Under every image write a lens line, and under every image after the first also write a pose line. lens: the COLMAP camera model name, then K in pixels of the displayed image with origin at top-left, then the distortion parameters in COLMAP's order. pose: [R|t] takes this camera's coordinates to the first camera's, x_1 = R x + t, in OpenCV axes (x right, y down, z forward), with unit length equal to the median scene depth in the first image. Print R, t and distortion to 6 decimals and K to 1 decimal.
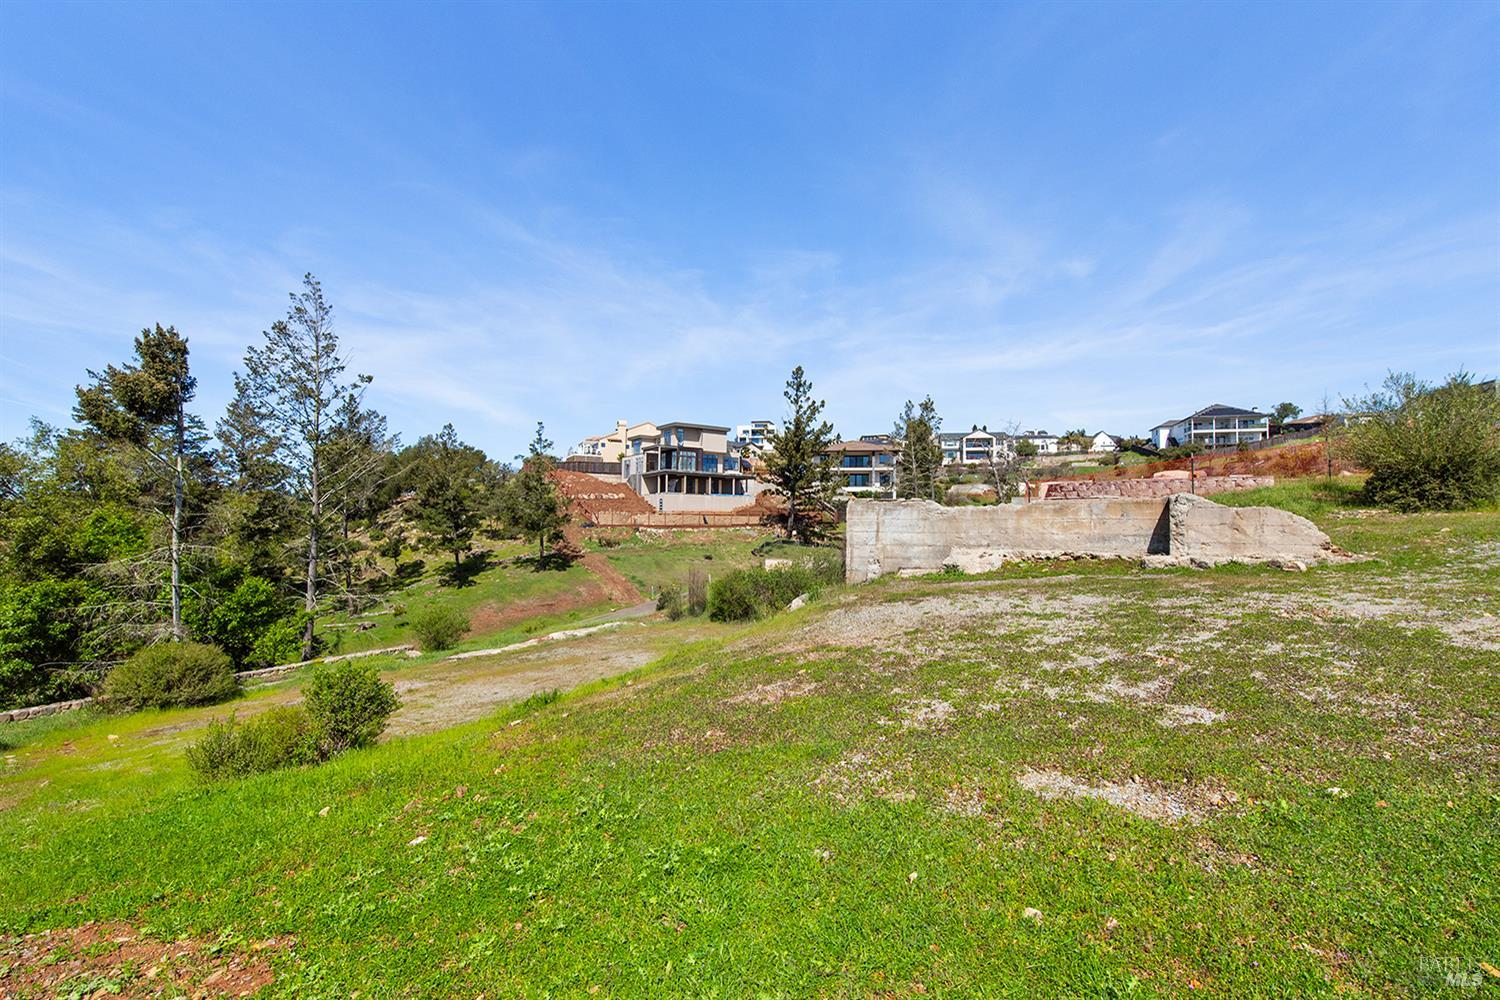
lens RADIAL K [[662.3, 0, 800.1], [0, 662.3, 514.5], [0, 0, 1]] dist [0.008040, -0.004169]
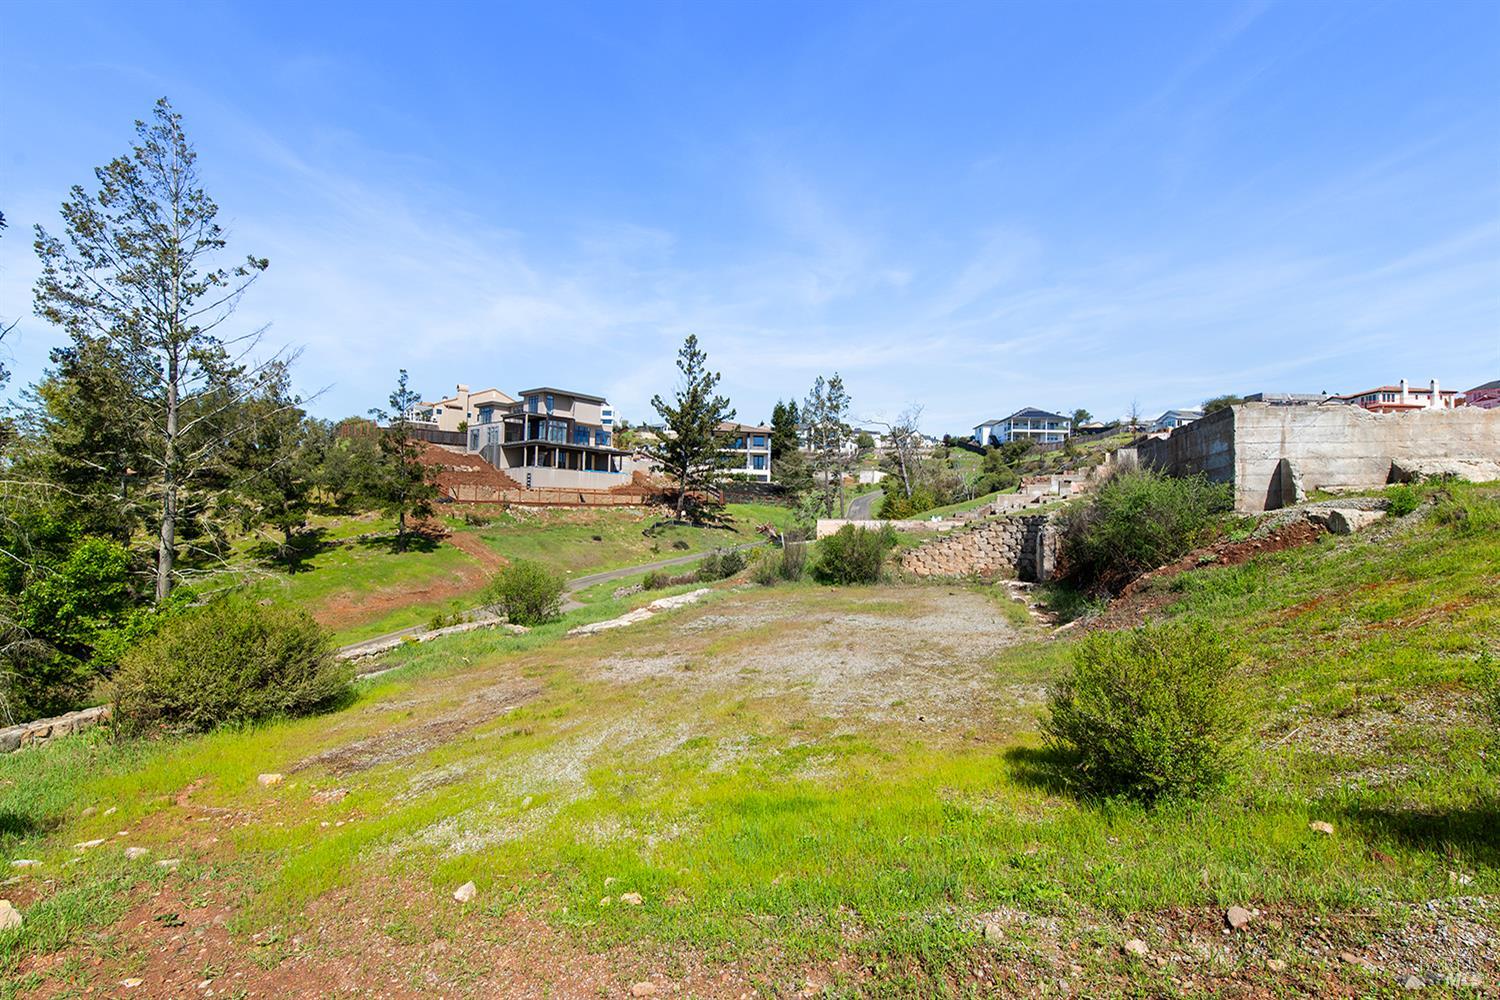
lens RADIAL K [[662.3, 0, 815.2], [0, 662.3, 512.9], [0, 0, 1]] dist [0.008040, -0.004169]
pose [[0.959672, 0.009053, 0.280978, -0.093872], [-0.012362, 0.999874, 0.010006, 0.015627], [-0.280852, -0.013076, 0.959662, 0.050433]]
